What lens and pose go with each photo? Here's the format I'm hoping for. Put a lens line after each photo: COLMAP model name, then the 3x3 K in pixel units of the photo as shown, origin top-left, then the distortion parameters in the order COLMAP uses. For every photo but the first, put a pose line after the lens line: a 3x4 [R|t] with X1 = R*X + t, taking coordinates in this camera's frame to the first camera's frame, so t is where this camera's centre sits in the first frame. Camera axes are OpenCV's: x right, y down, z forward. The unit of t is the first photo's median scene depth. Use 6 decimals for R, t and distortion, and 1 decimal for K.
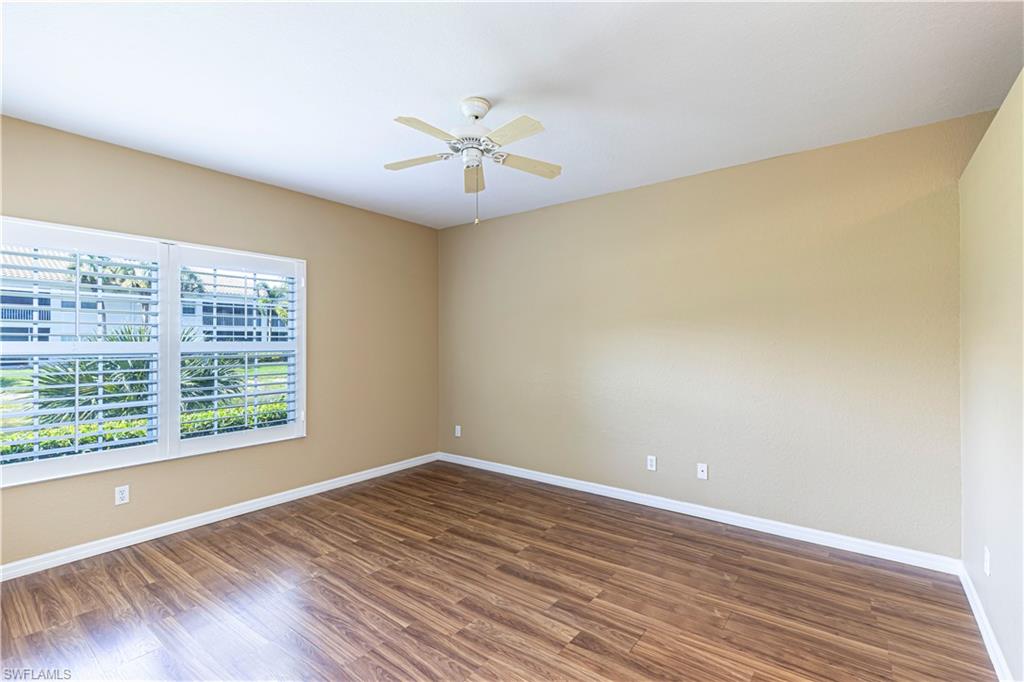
lens RADIAL K [[458.9, 0, 516.7], [0, 458.9, 341.9], [0, 0, 1]] dist [0.015042, -0.001776]
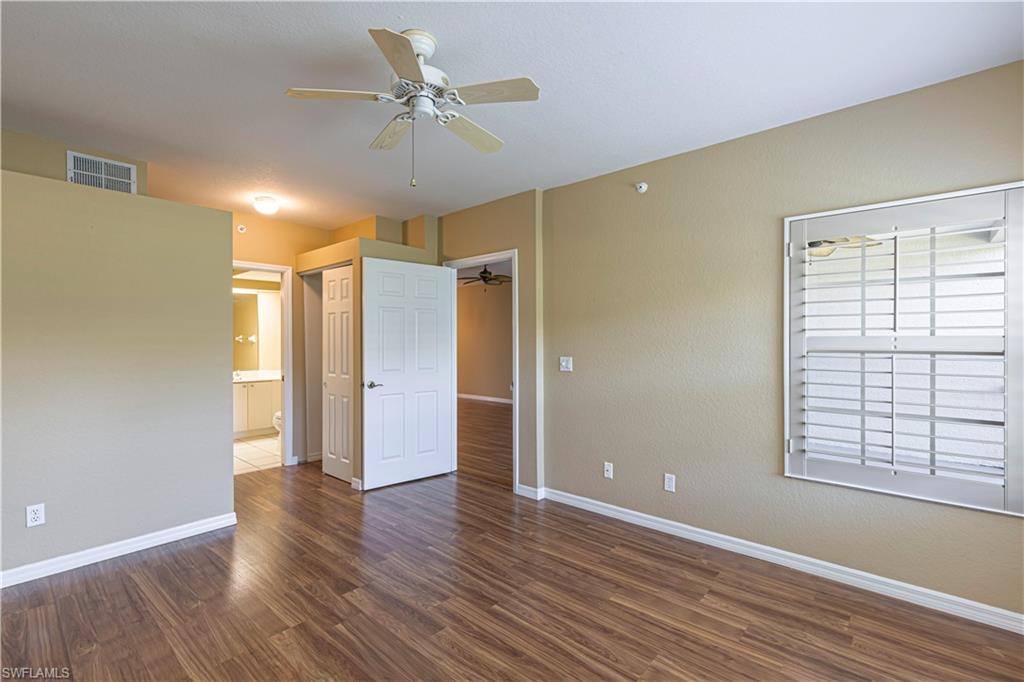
lens RADIAL K [[458.9, 0, 512.7], [0, 458.9, 341.7], [0, 0, 1]] dist [0.015042, -0.001776]
pose [[-0.997141, 0.004566, 0.075423, -0.259150], [0.005051, 0.999968, 0.006234, -0.001840], [-0.075392, 0.006597, -0.997132, 1.465940]]
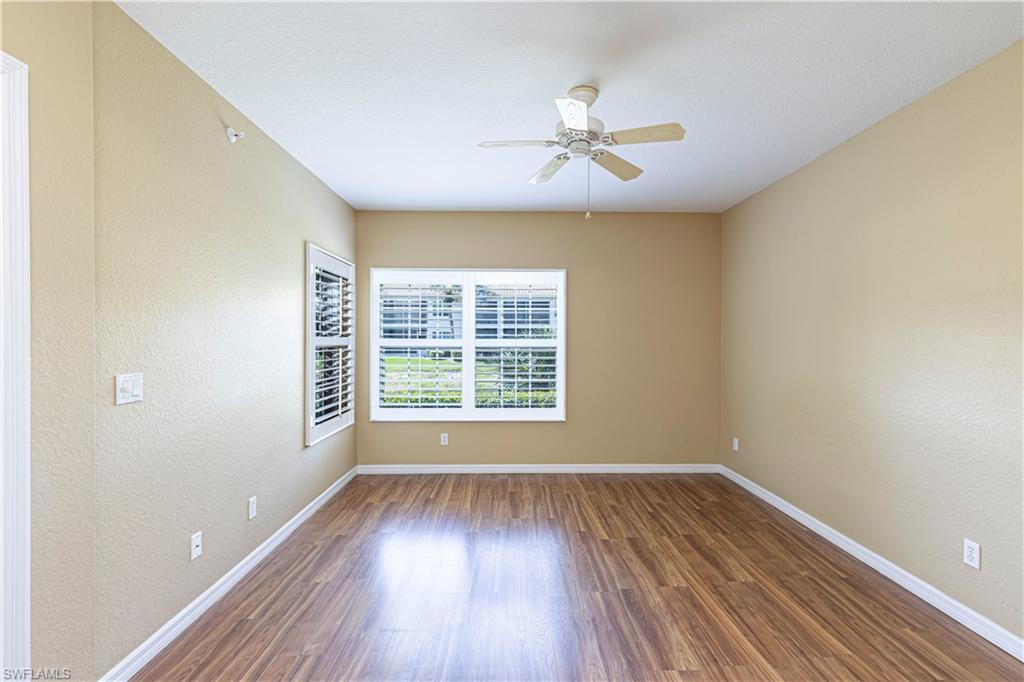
lens RADIAL K [[458.9, 0, 521.3], [0, 458.9, 339.8], [0, 0, 1]] dist [0.015042, -0.001776]
pose [[0.626052, 0.003780, -0.779772, 0.481064], [-0.005206, 0.999986, 0.000669, 0.000483], [0.779764, 0.003640, 0.626063, 0.244576]]
